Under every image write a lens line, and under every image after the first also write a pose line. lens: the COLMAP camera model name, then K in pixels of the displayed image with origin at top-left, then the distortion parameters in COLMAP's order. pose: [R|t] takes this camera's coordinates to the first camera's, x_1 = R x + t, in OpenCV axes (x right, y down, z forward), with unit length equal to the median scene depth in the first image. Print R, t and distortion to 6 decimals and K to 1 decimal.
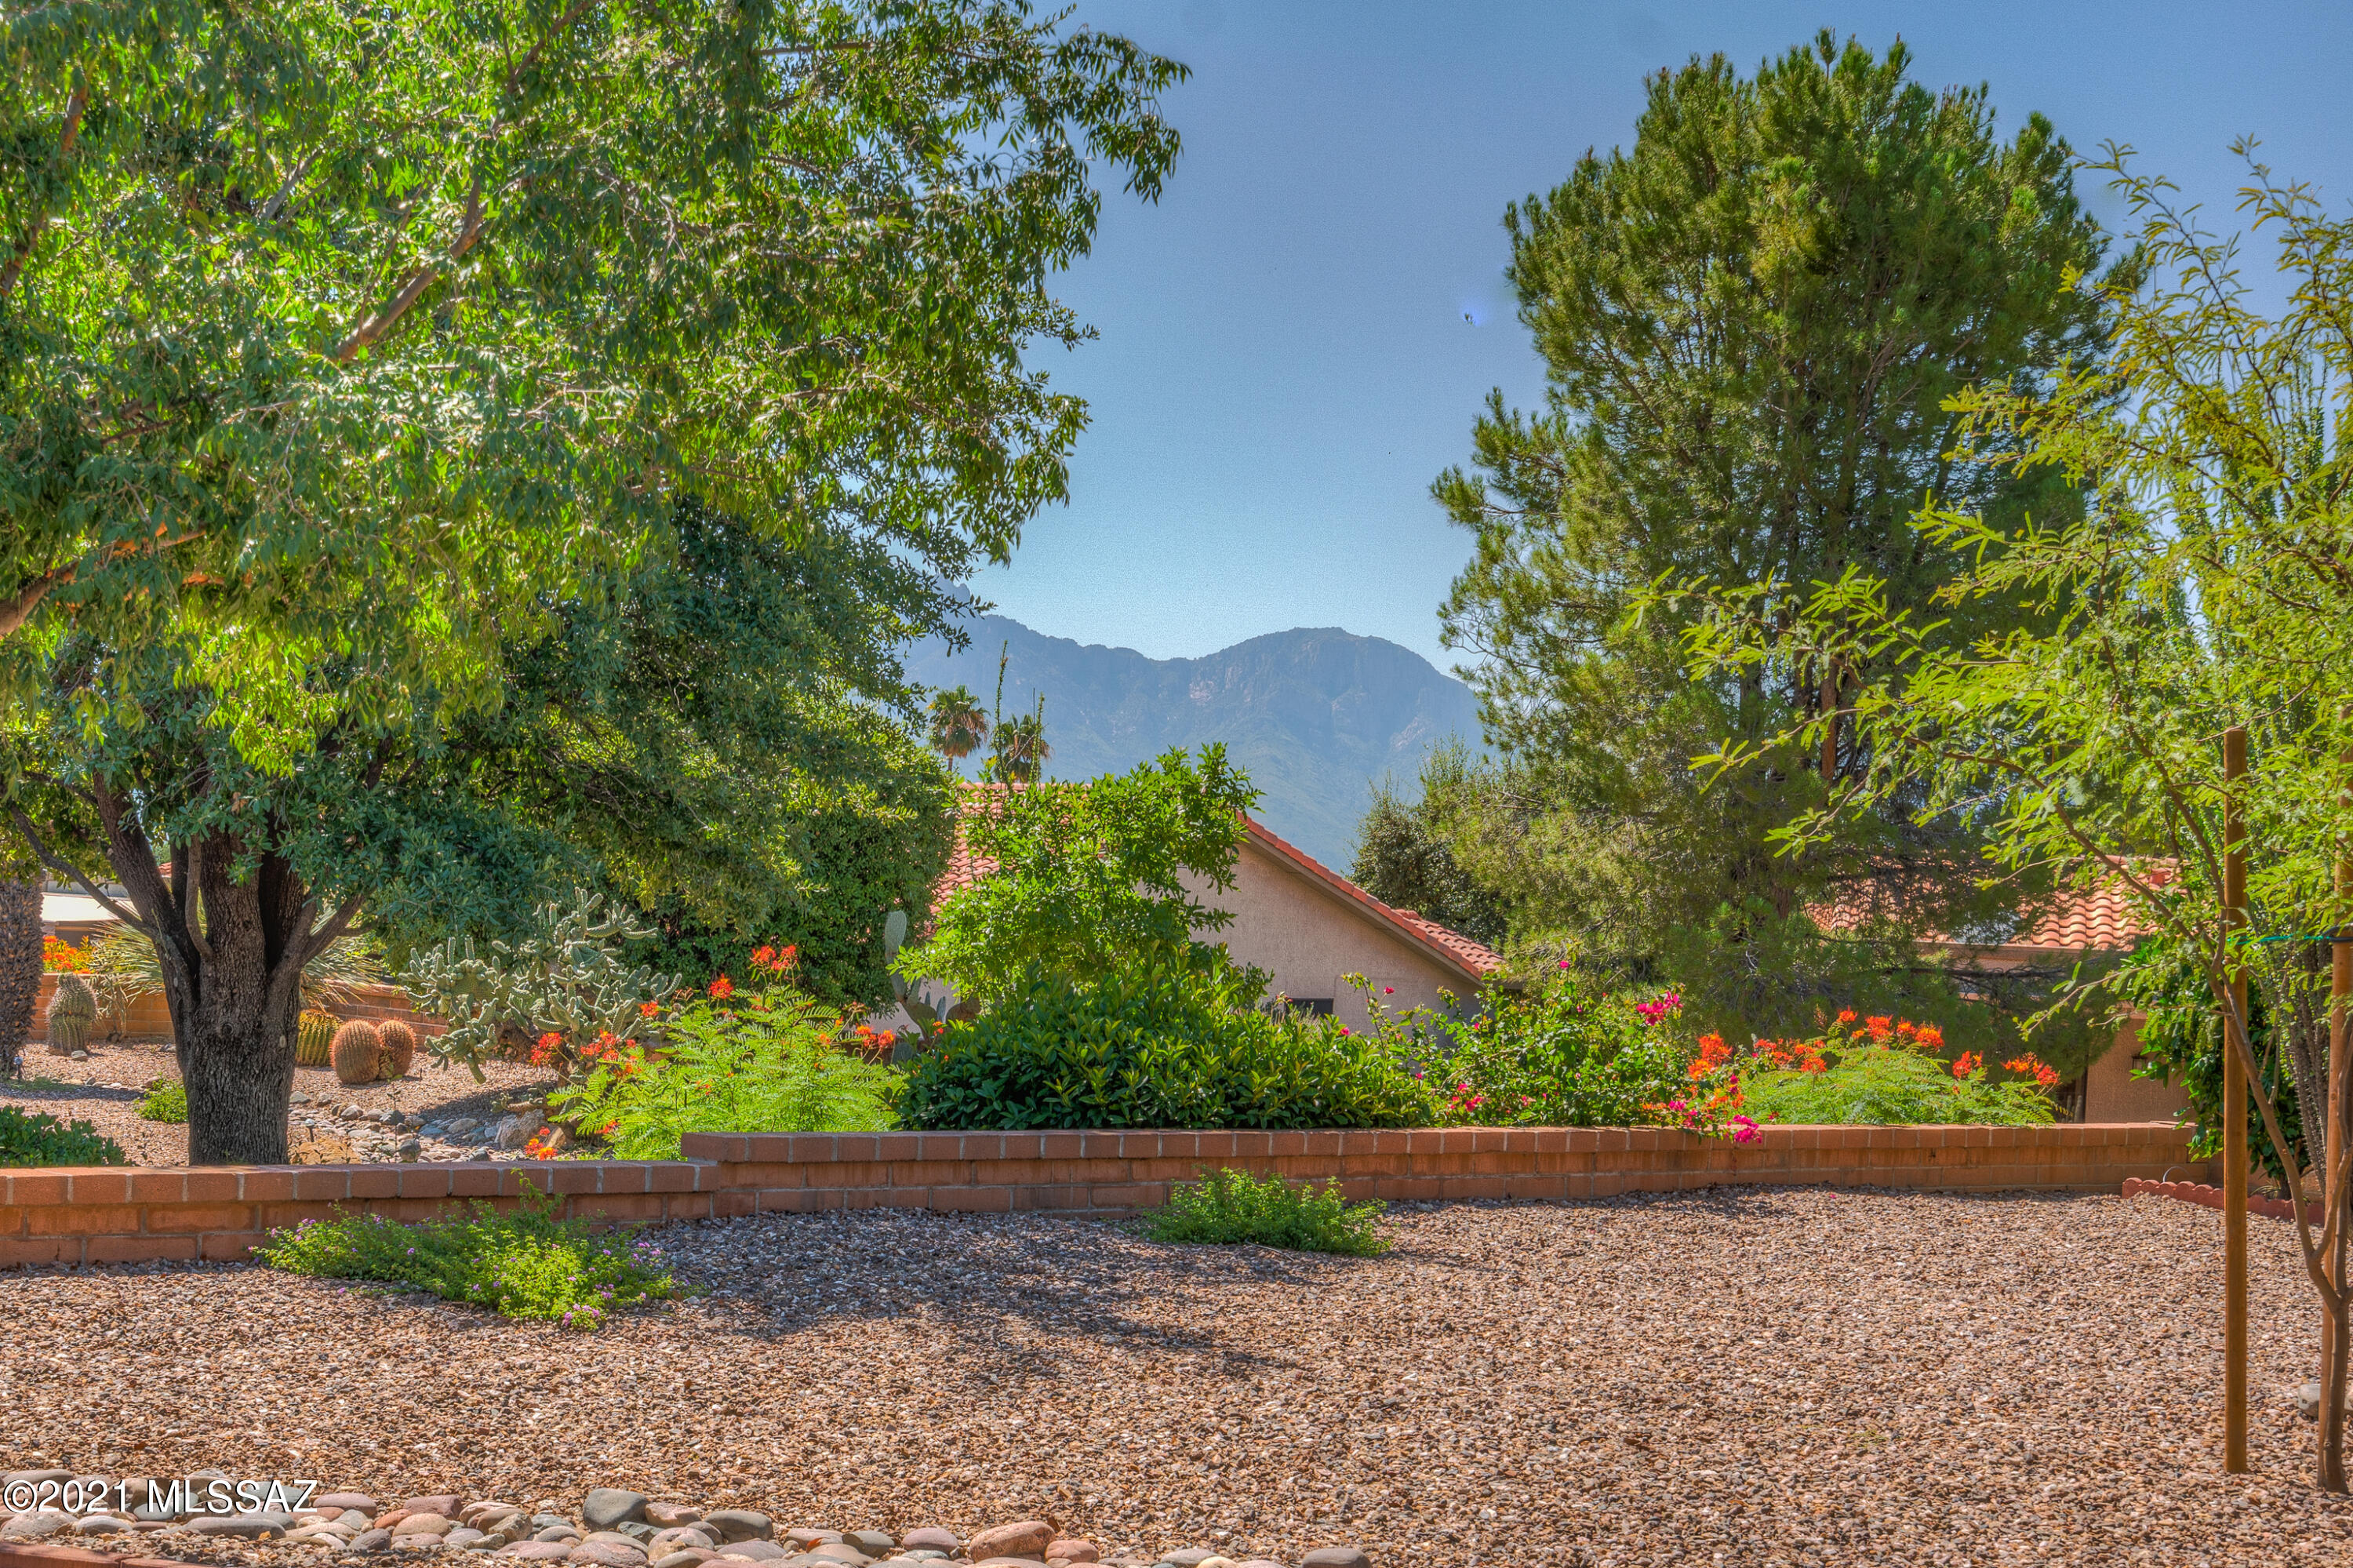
lens RADIAL K [[3632.8, 0, 1147.6], [0, 3632.8, 974.9], [0, 0, 1]] dist [-0.020146, 0.000000]
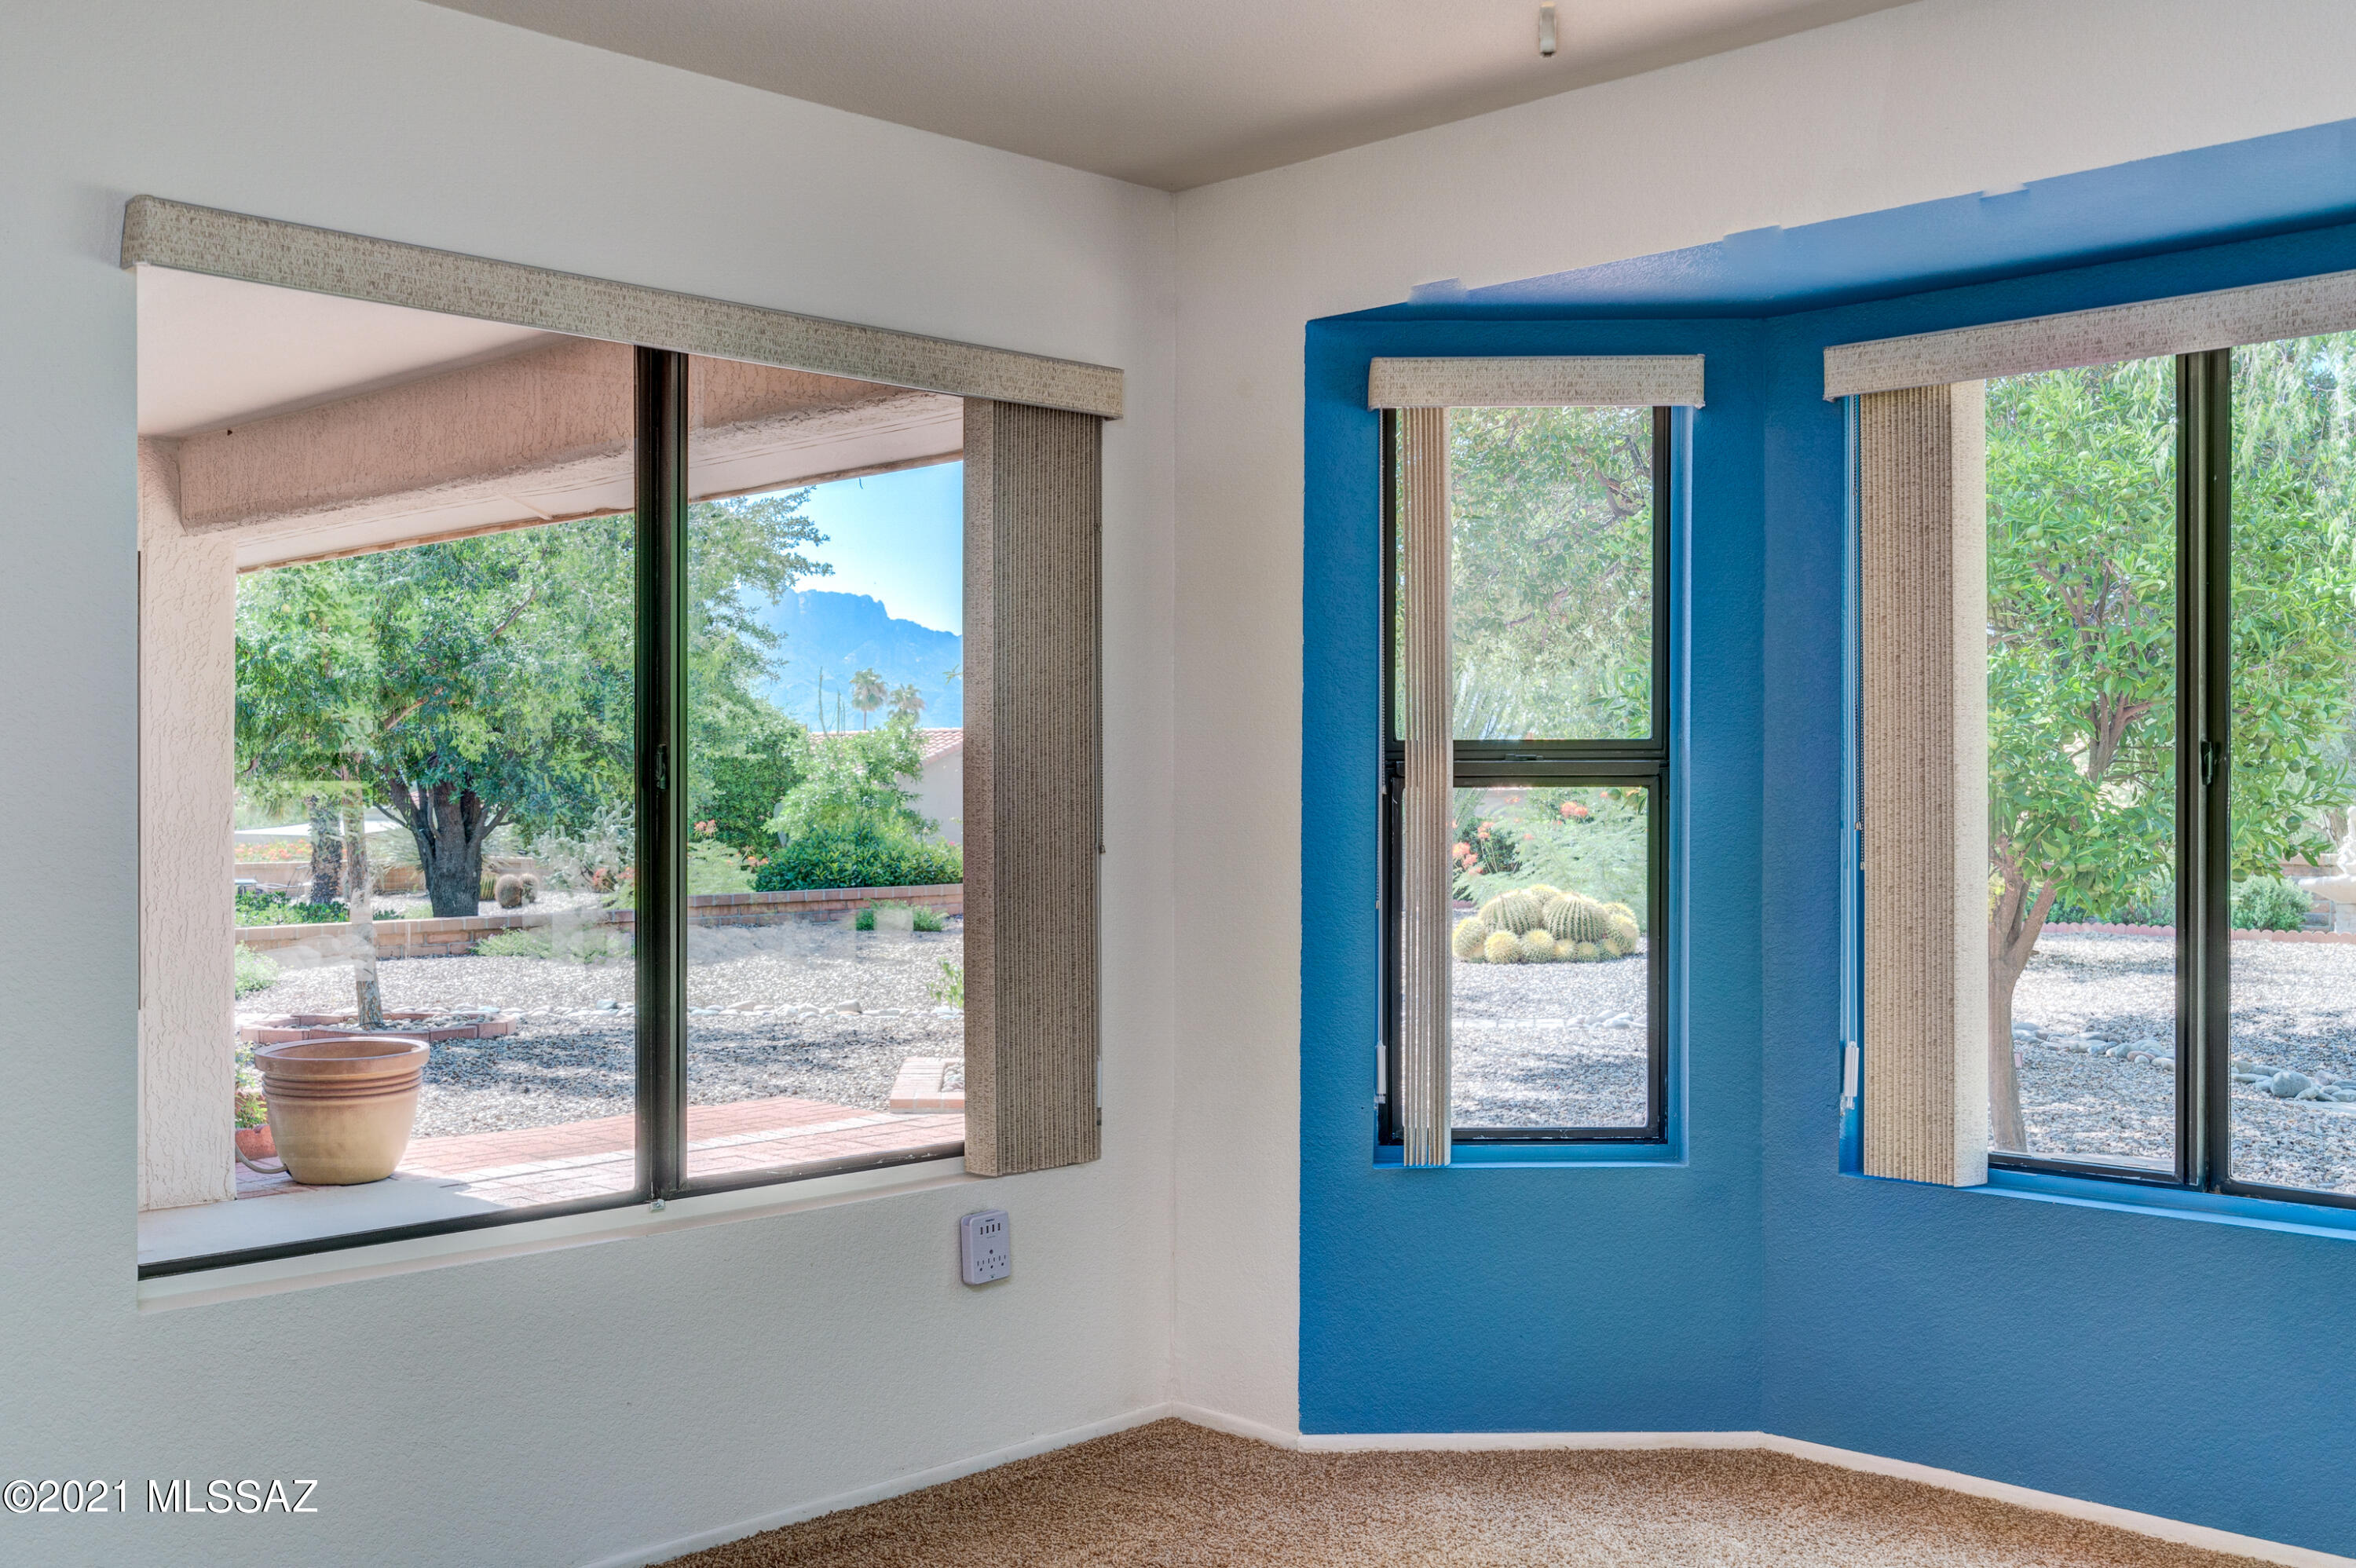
lens RADIAL K [[2423.2, 0, 1157.3], [0, 2423.2, 793.6], [0, 0, 1]] dist [0.025484, 0.000000]
pose [[0.997300, -0.054220, 0.049522, 0.099262], [0.055148, 0.998324, -0.017569, 0.016745], [-0.048487, 0.020253, 0.998618, -0.468061]]
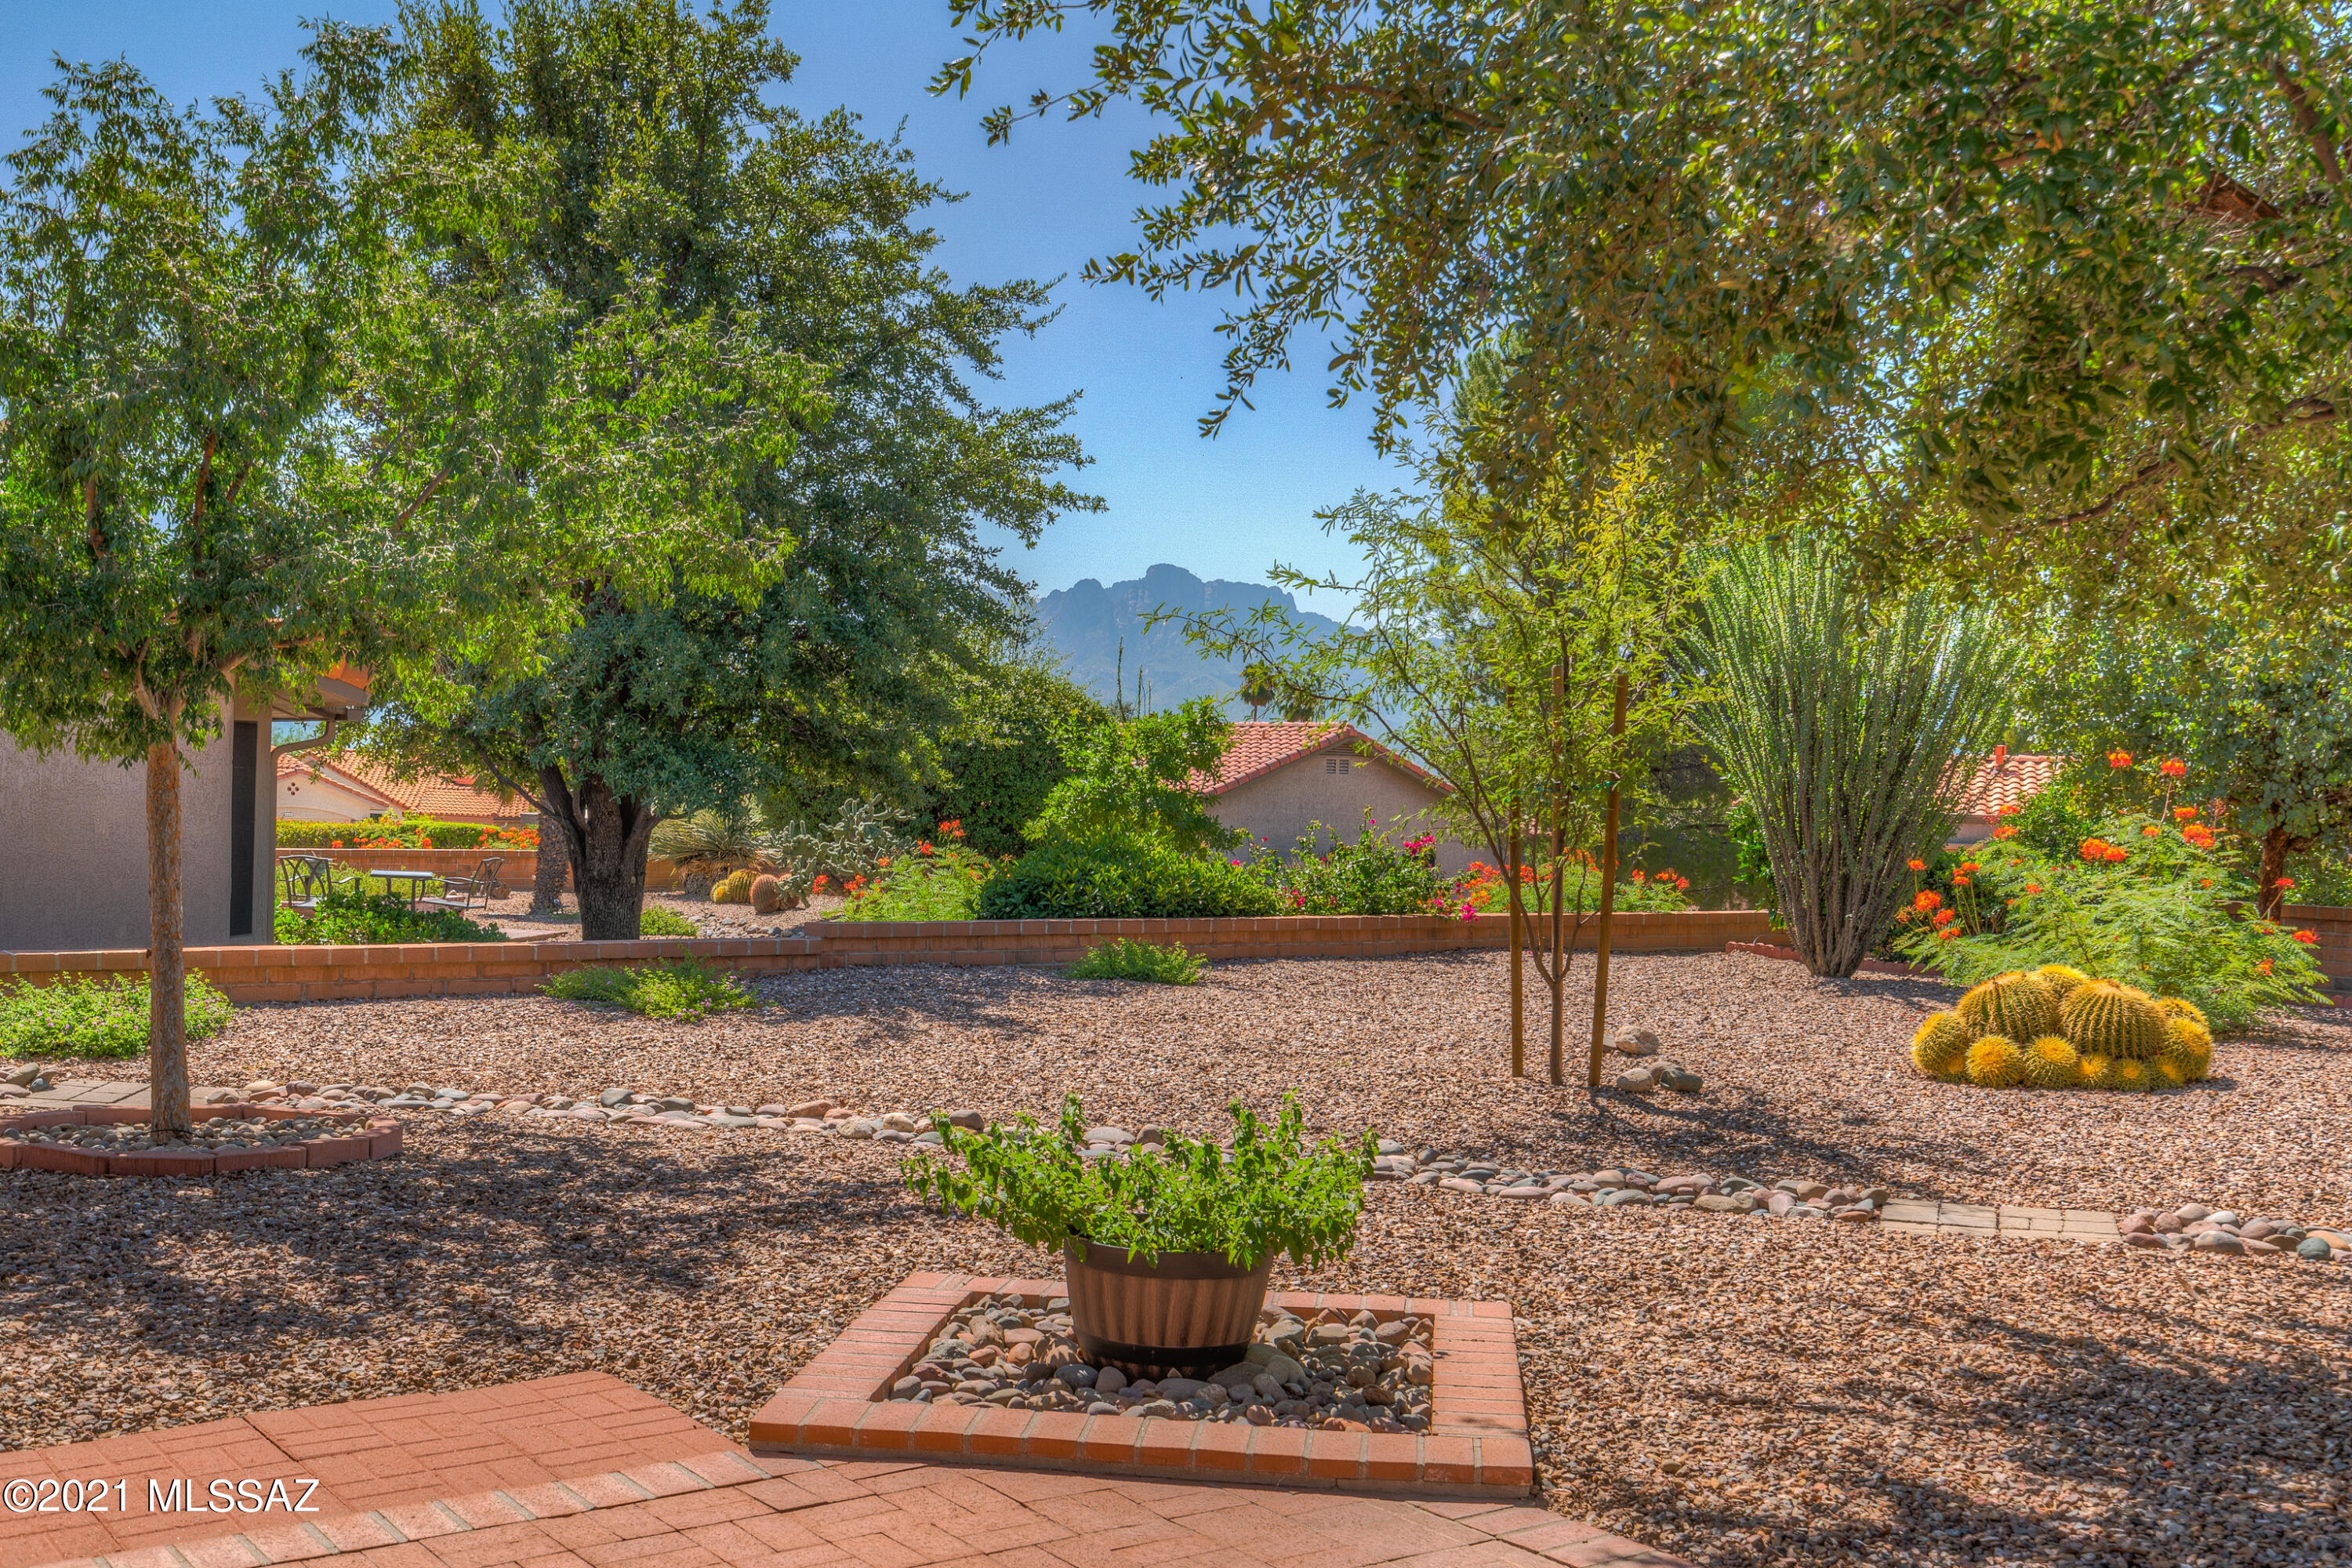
lens RADIAL K [[2419.3, 0, 1283.2], [0, 2419.3, 848.2], [0, 0, 1]] dist [0.025484, 0.000000]
pose [[0.997064, -0.019966, -0.073924, 0.148075], [0.019850, 0.999800, -0.002300, 0.011258], [0.073956, 0.000826, 0.997261, -0.128937]]
